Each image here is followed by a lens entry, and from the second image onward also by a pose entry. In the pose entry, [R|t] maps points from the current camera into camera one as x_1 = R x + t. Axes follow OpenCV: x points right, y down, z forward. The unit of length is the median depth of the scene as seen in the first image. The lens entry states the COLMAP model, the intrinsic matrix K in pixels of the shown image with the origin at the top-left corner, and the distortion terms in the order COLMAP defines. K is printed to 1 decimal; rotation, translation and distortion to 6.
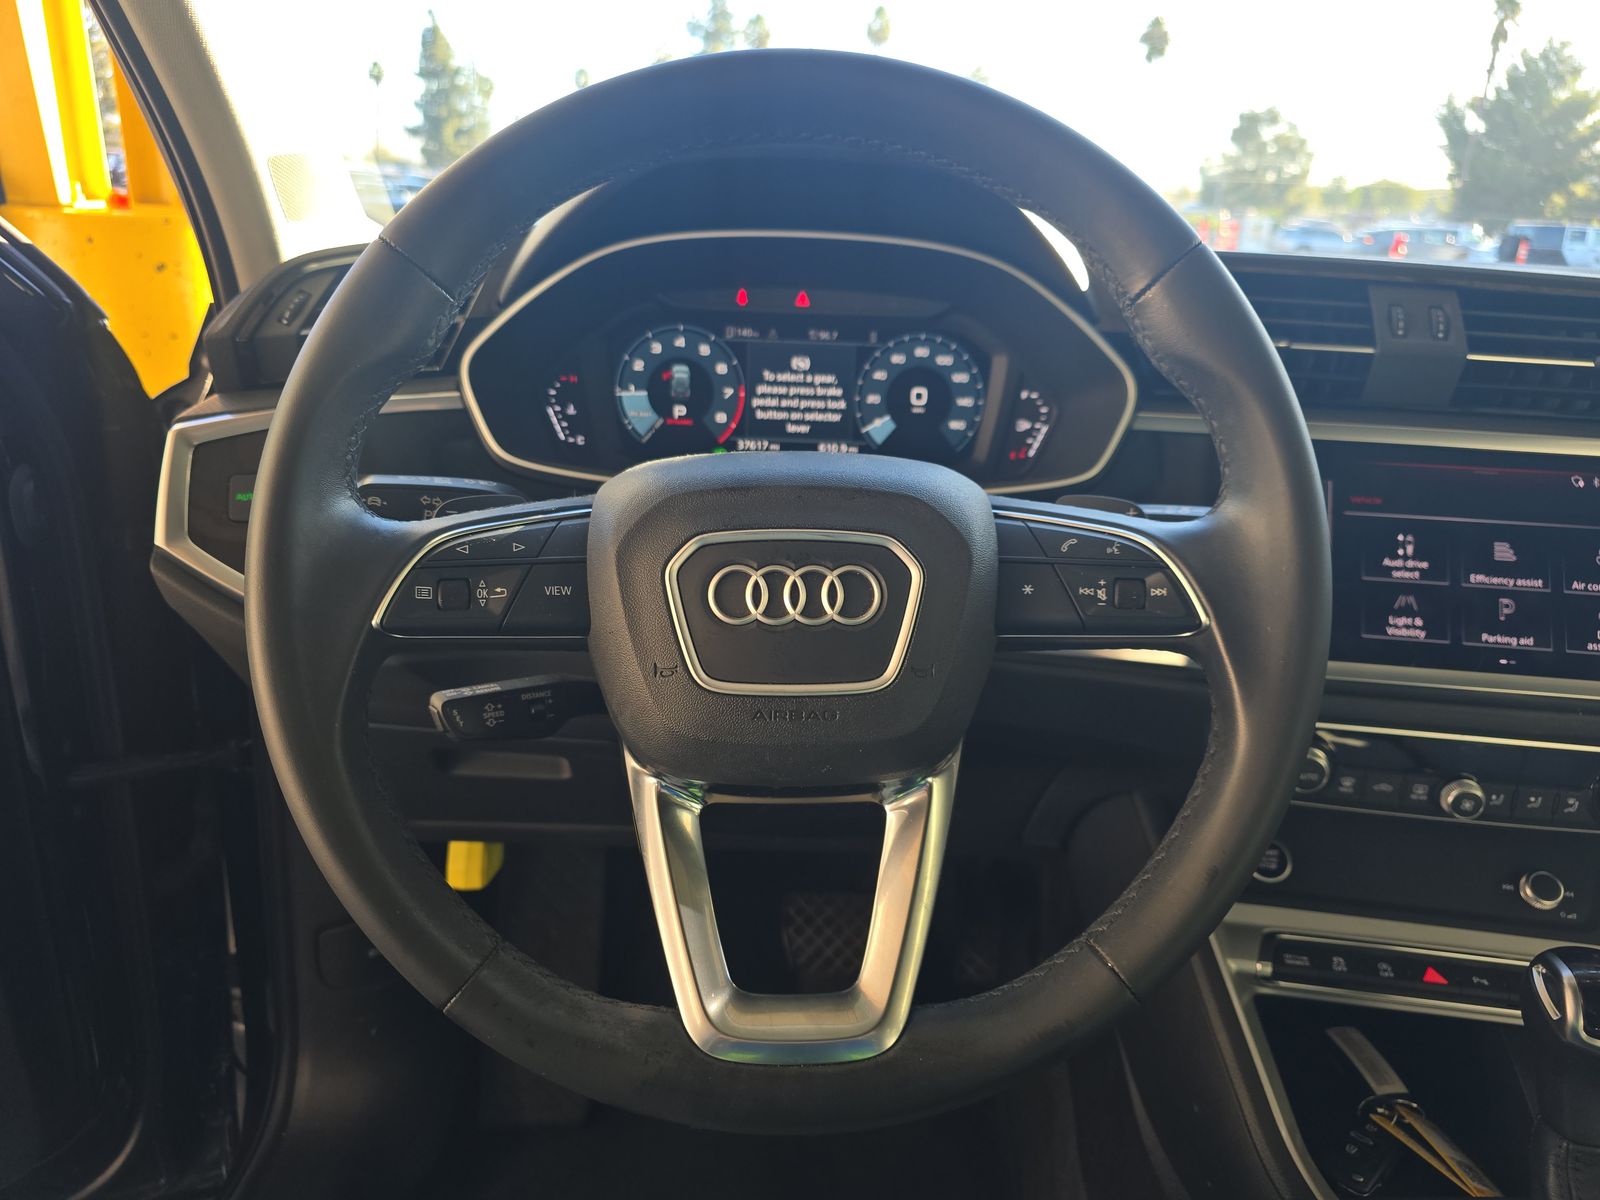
lens RADIAL K [[1115.7, 0, 795.6], [0, 1115.7, 605.5], [0, 0, 1]] dist [0.002003, -0.000880]
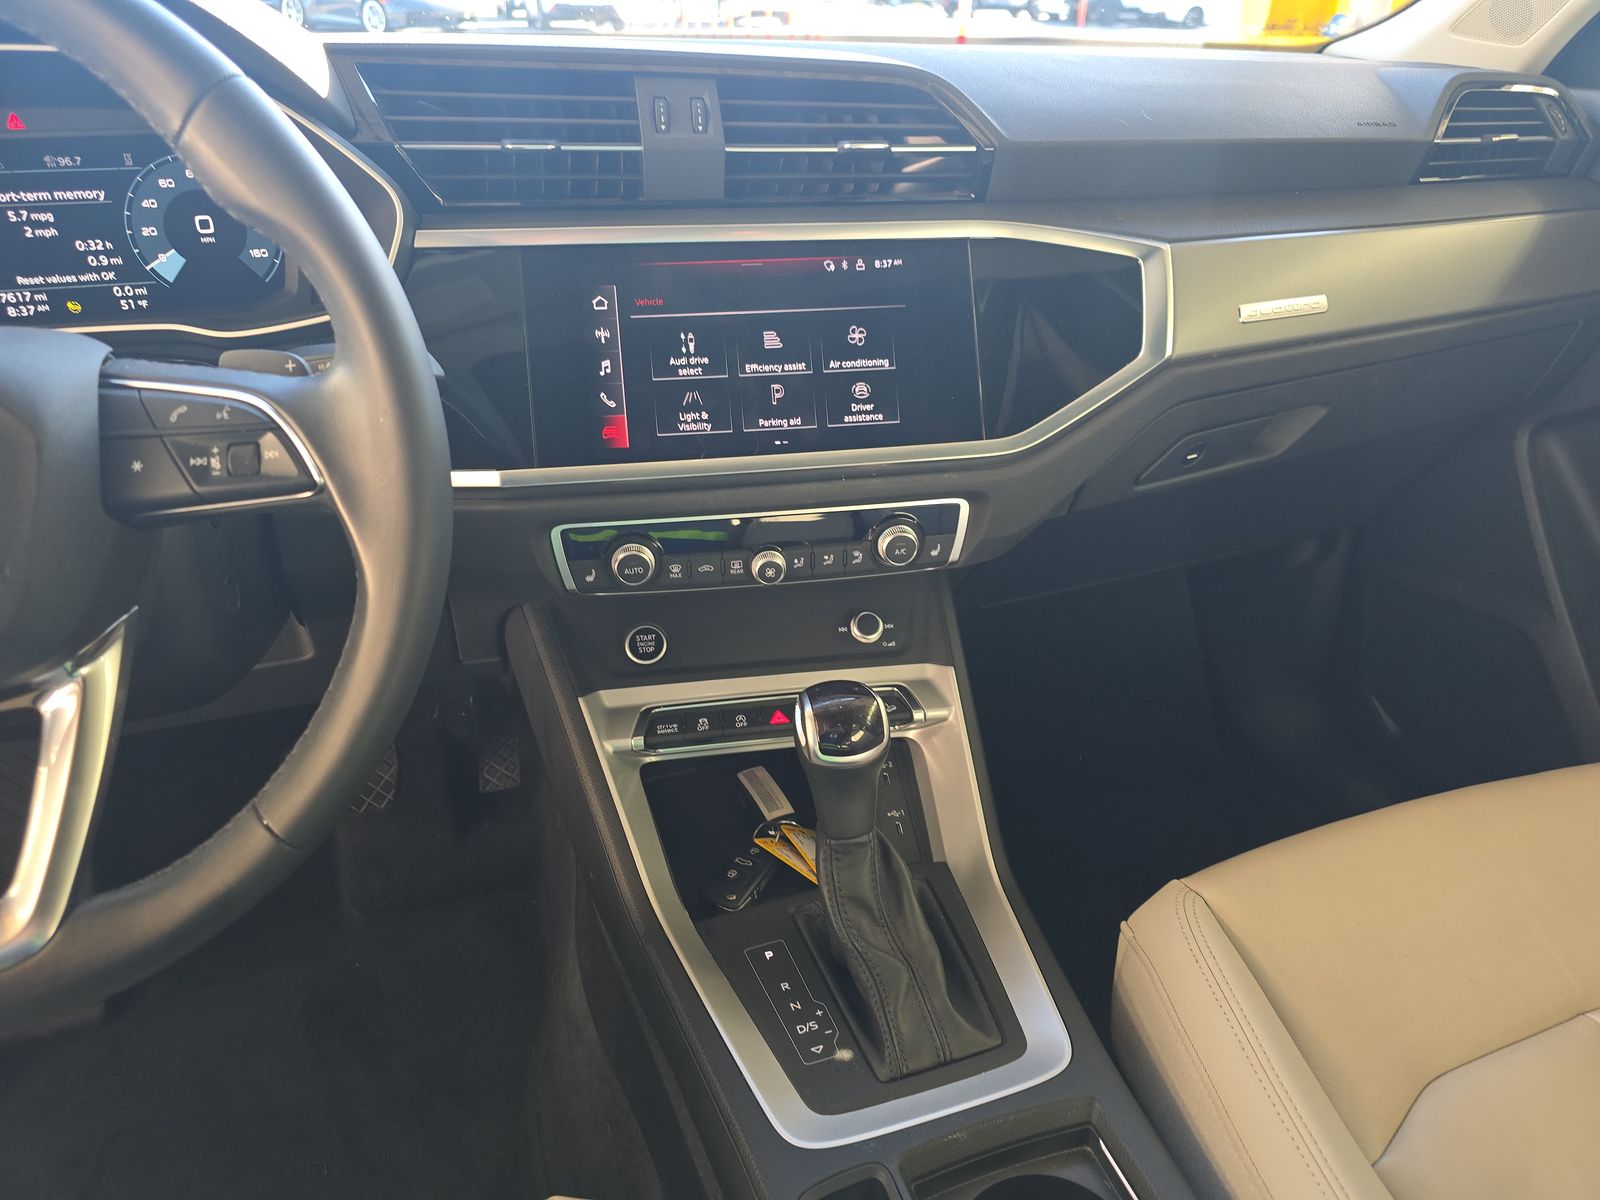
lens RADIAL K [[1092.5, 0, 800.0], [0, 1092.5, 600.0], [0, 0, 1]] dist [0.046872, -0.039348]
pose [[0.946629, -0.178594, 0.268325, 0.324935], [0.123754, 0.970042, 0.209054, -0.021787], [-0.297622, -0.164690, 0.940371, -0.052925]]
